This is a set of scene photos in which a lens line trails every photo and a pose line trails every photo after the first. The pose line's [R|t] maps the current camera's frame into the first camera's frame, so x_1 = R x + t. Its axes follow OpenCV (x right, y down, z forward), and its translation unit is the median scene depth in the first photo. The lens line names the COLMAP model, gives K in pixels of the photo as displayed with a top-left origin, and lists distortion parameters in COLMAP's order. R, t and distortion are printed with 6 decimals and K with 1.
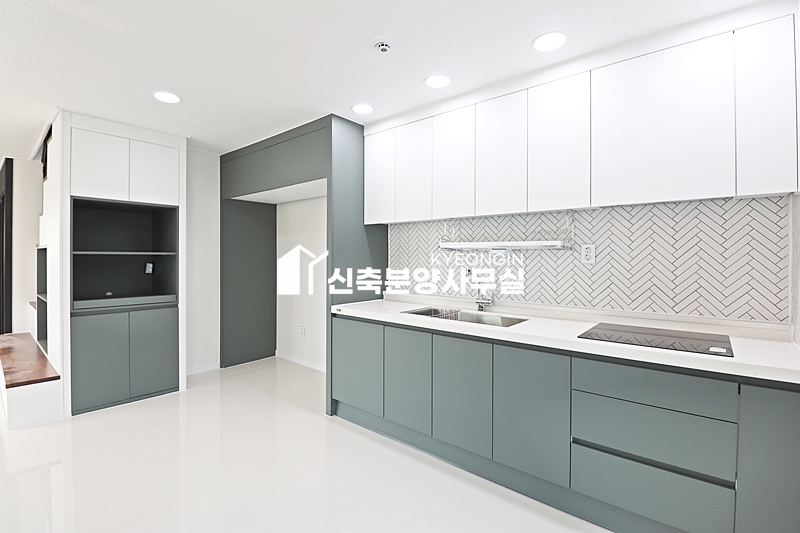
lens RADIAL K [[369.1, 0, 398.9], [0, 369.1, 260.6], [0, 0, 1]] dist [-0.001070, -0.014206]
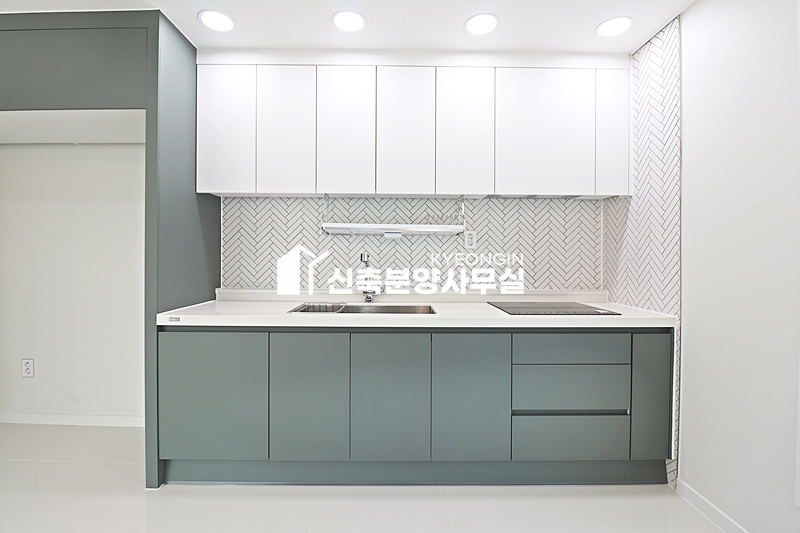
lens RADIAL K [[376.2, 0, 398.3], [0, 376.2, 257.8], [0, 0, 1]] dist [-0.001809, -0.011157]
pose [[0.755451, -0.024725, 0.654738, -0.293095], [0.003353, 0.999421, 0.033873, -0.002672], [-0.655197, -0.023394, 0.755096, 0.243747]]
